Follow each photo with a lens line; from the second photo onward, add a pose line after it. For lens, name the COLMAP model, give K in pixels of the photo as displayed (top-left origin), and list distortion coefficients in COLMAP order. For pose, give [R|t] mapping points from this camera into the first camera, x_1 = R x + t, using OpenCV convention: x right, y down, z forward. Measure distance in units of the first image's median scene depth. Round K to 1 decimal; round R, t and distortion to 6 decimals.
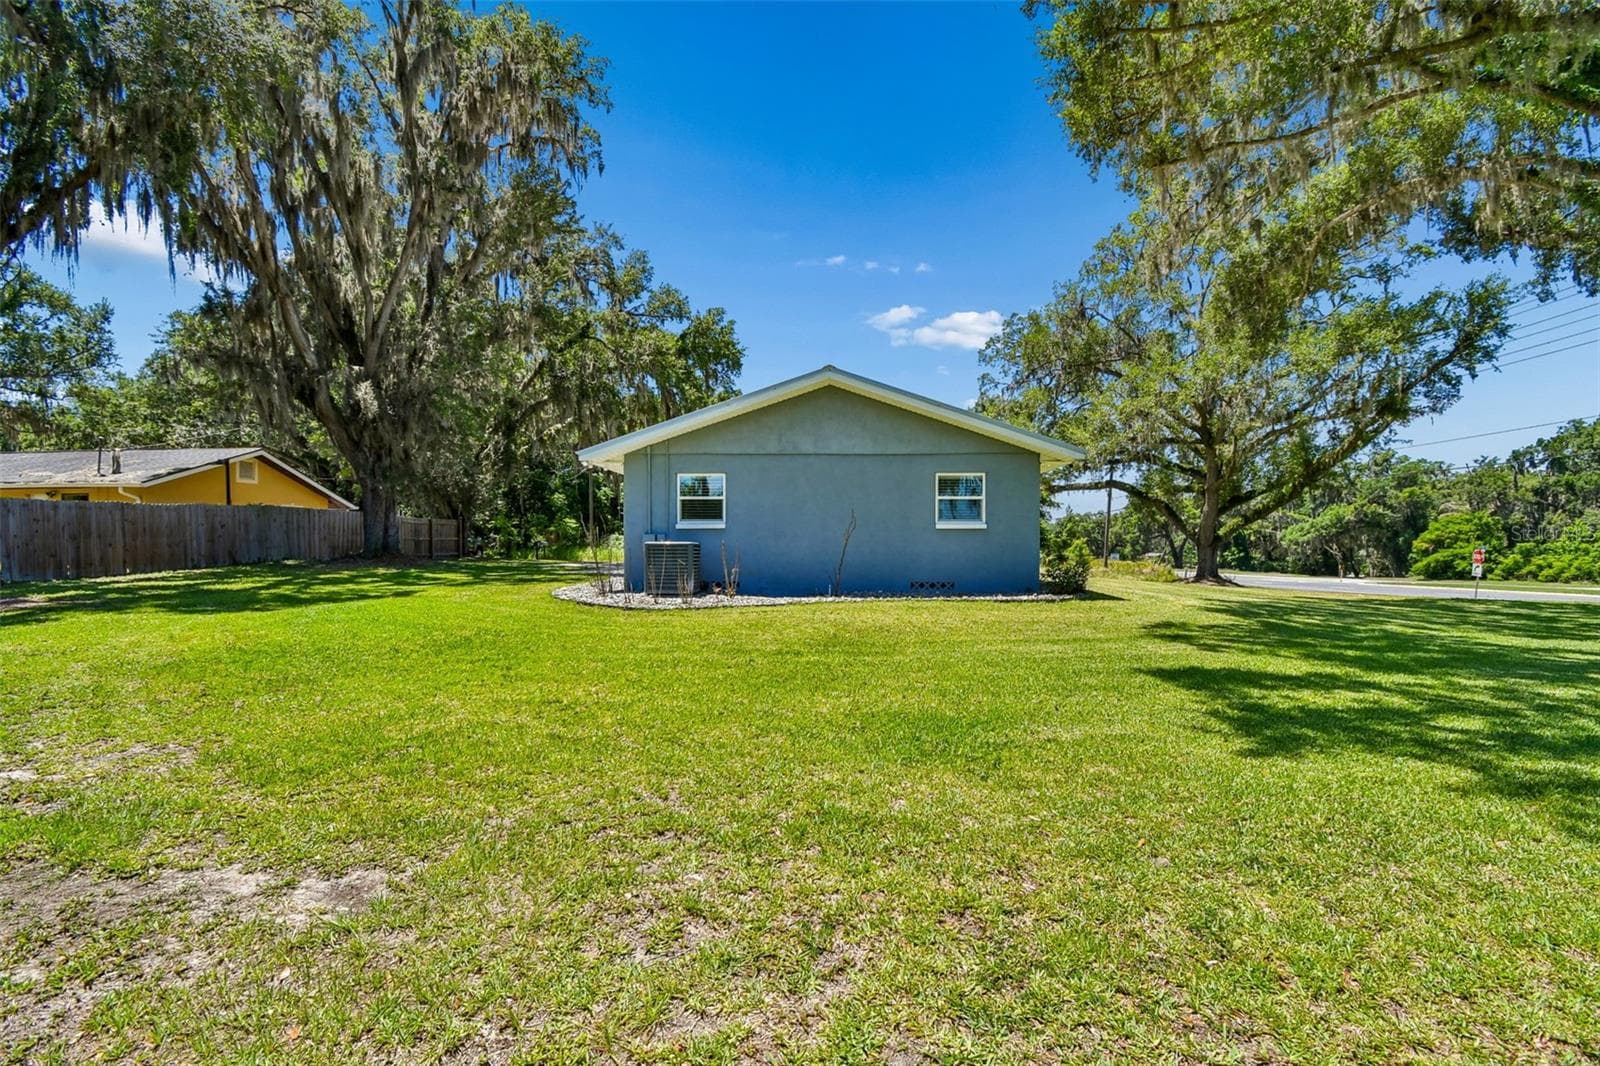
lens RADIAL K [[721.5, 0, 805.1], [0, 721.5, 542.0], [0, 0, 1]] dist [0.007214, -0.019273]
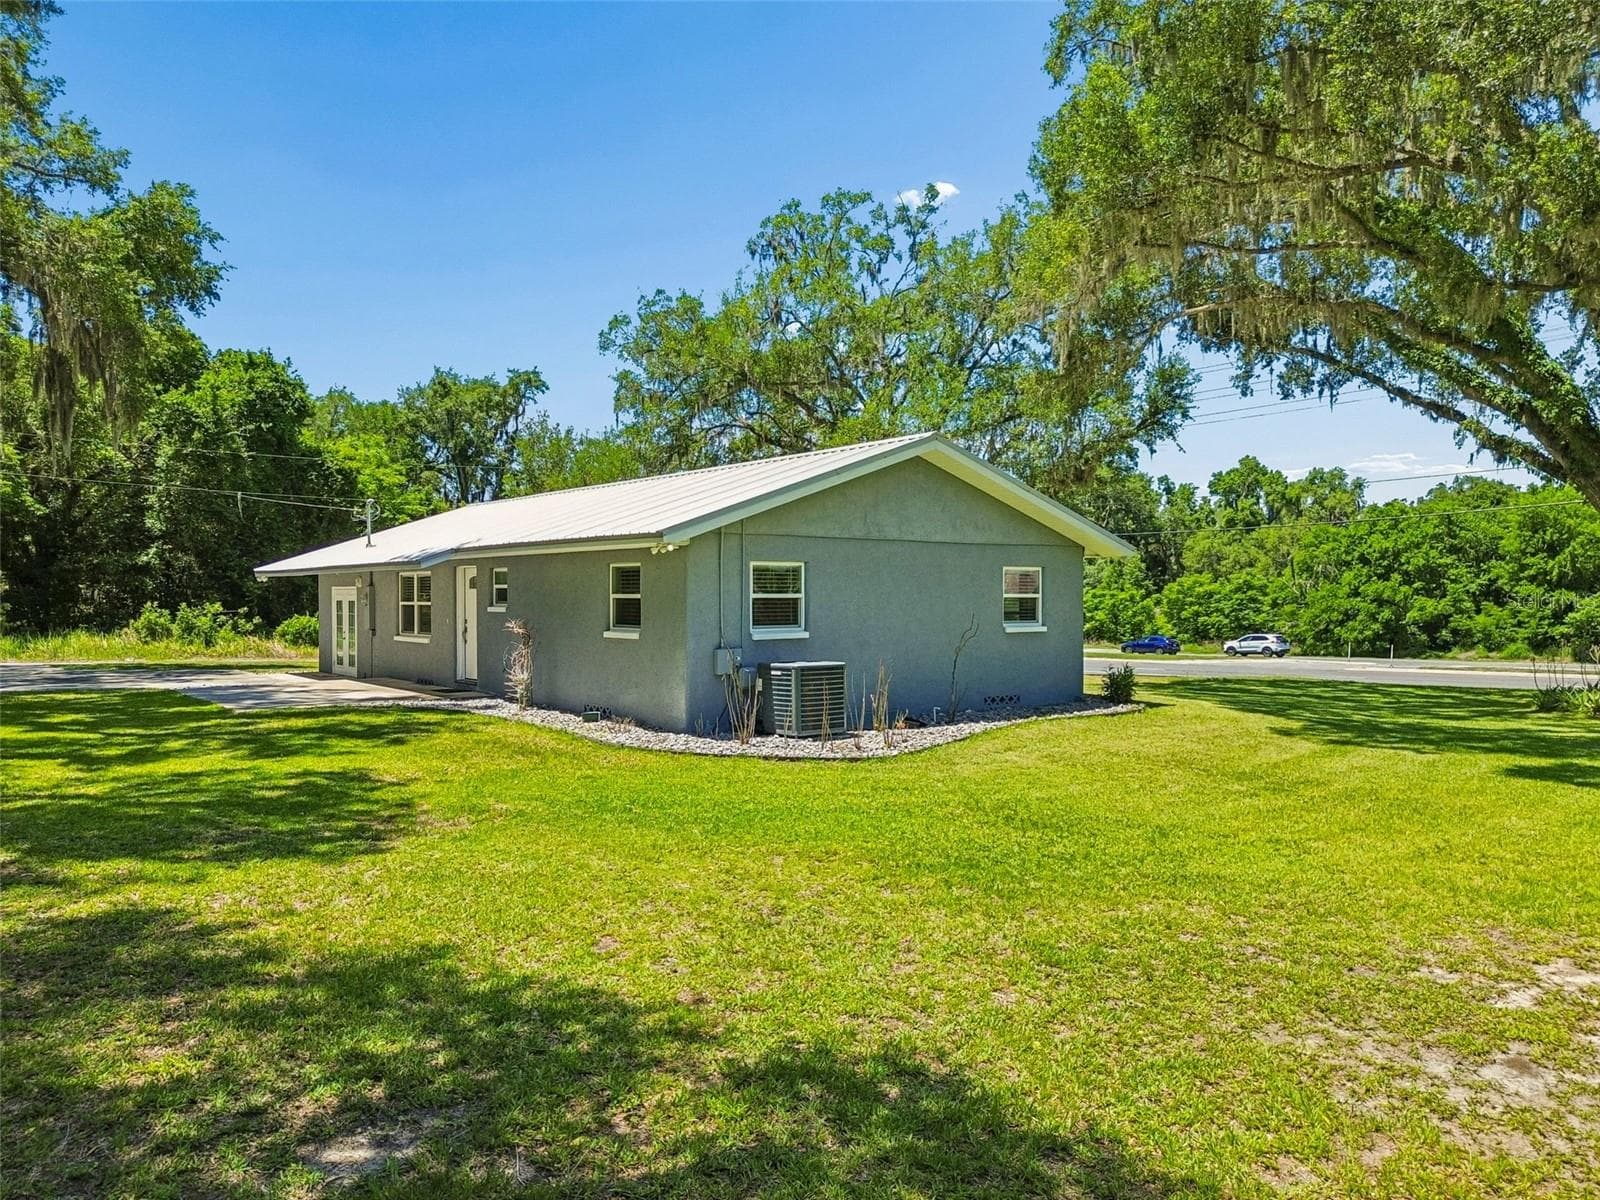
lens RADIAL K [[1165.0, 0, 787.2], [0, 1165.0, 615.9], [0, 0, 1]] dist [0.037901, -0.028882]
pose [[0.776316, -0.011286, 0.630243, -0.470827], [-0.002031, 0.999790, 0.020405, -0.035434], [-0.630341, -0.017121, 0.776130, 0.054618]]
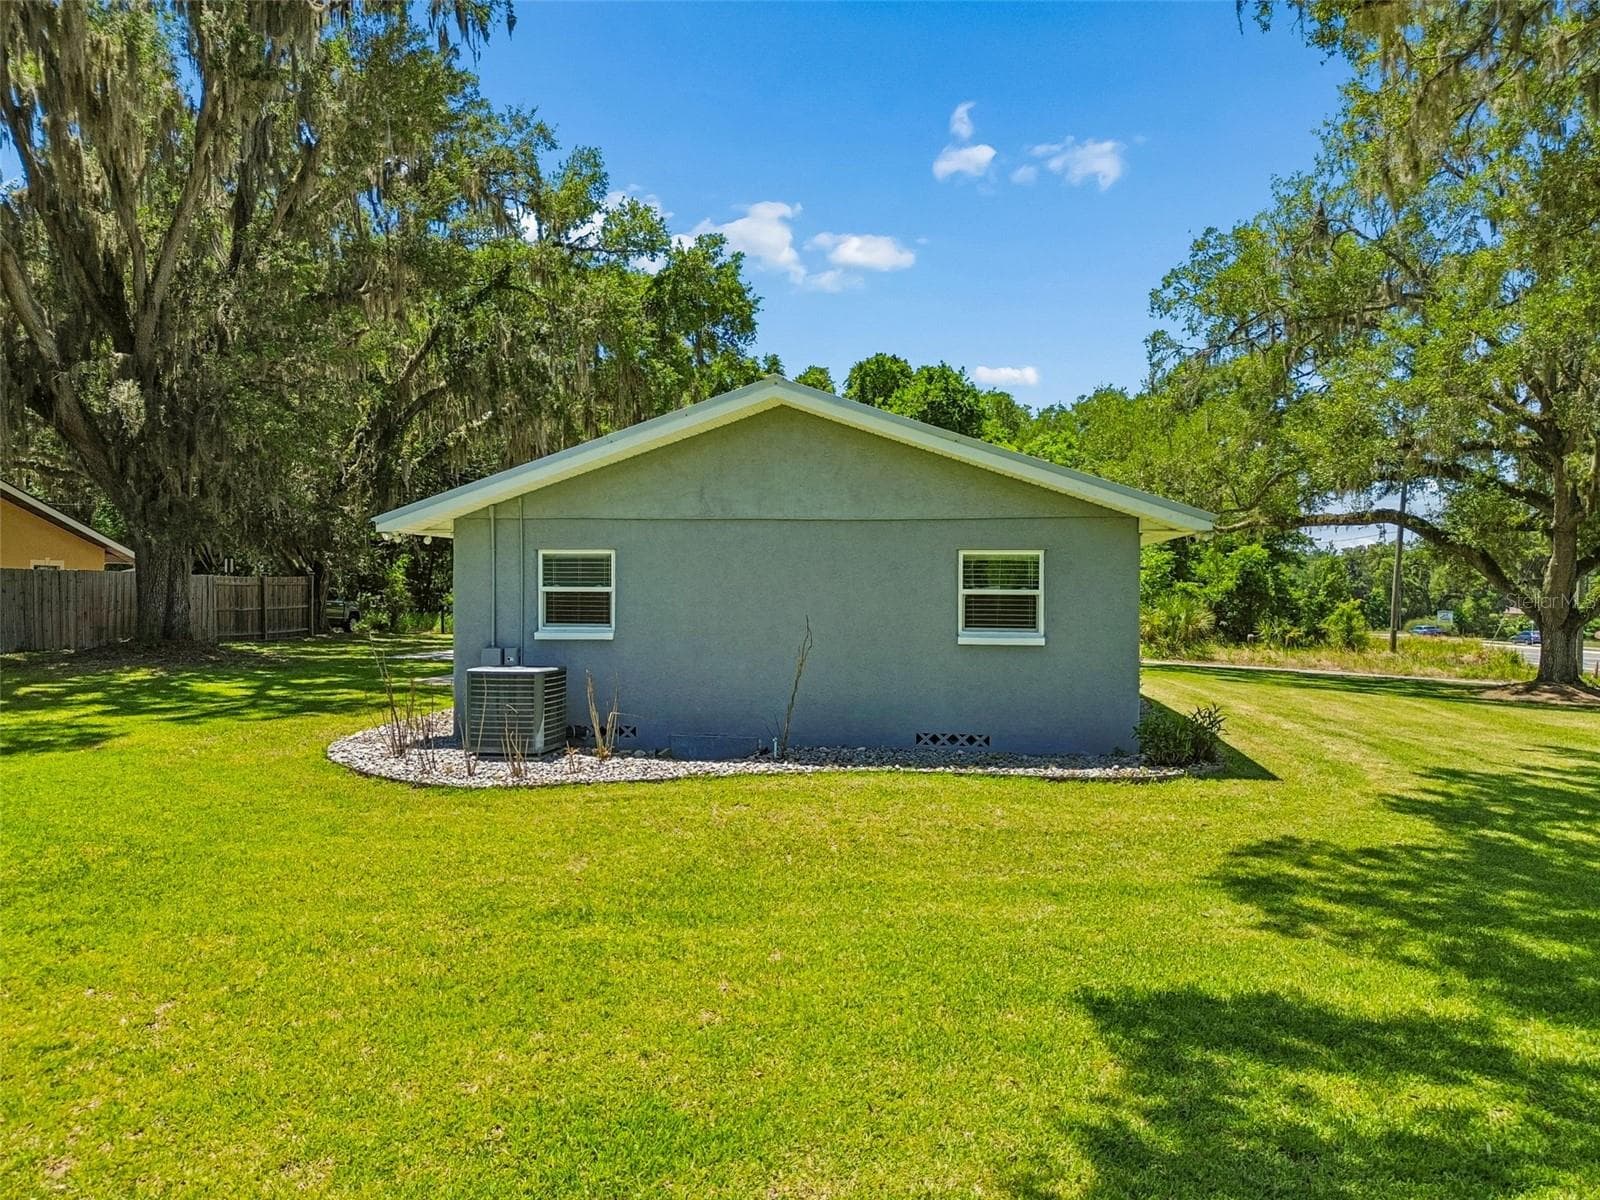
lens RADIAL K [[1165.0, 0, 781.6], [0, 1165.0, 583.8], [0, 0, 1]] dist [0.037901, -0.028882]
pose [[0.993727, 0.005395, -0.111705, 0.077458], [-0.005600, 0.999983, -0.001521, -0.035749], [0.111695, 0.002137, 0.993740, 0.016628]]
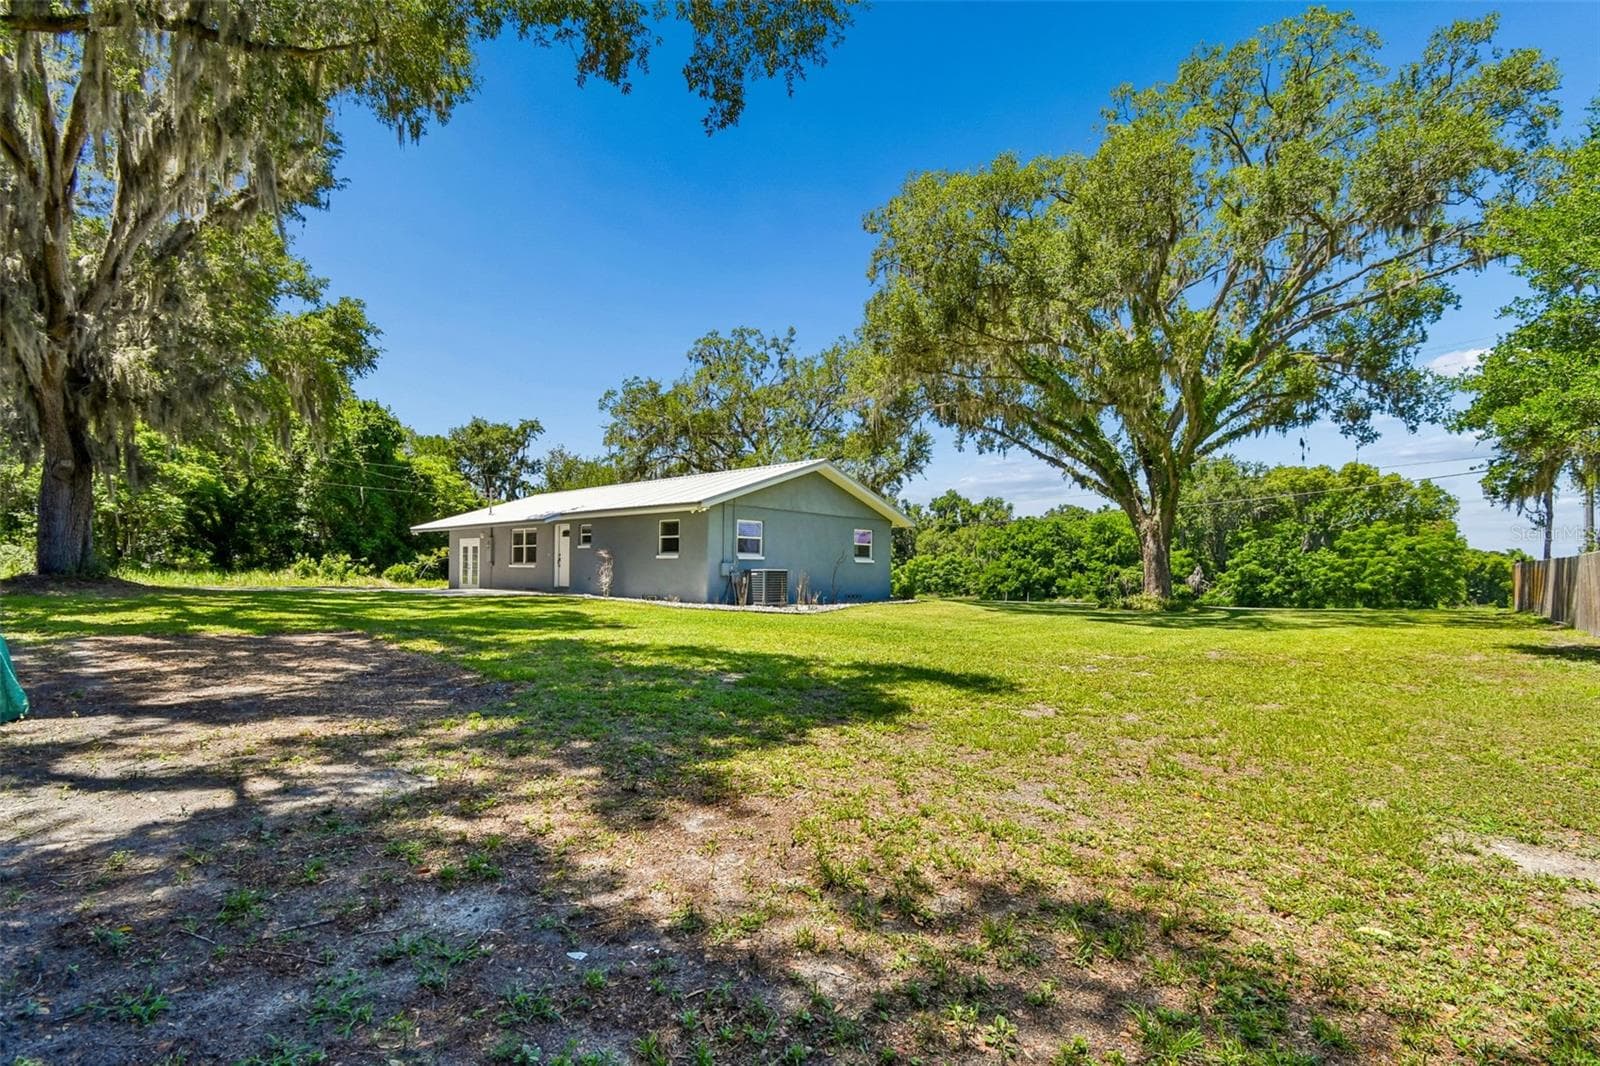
lens RADIAL K [[721.5, 0, 791.0], [0, 721.5, 571.1], [0, 0, 1]] dist [0.007214, -0.019273]
pose [[0.664024, 0.008965, 0.747658, -0.624035], [-0.017348, 0.999844, 0.003419, -0.001176], [-0.747510, -0.015241, 0.664075, 0.002498]]
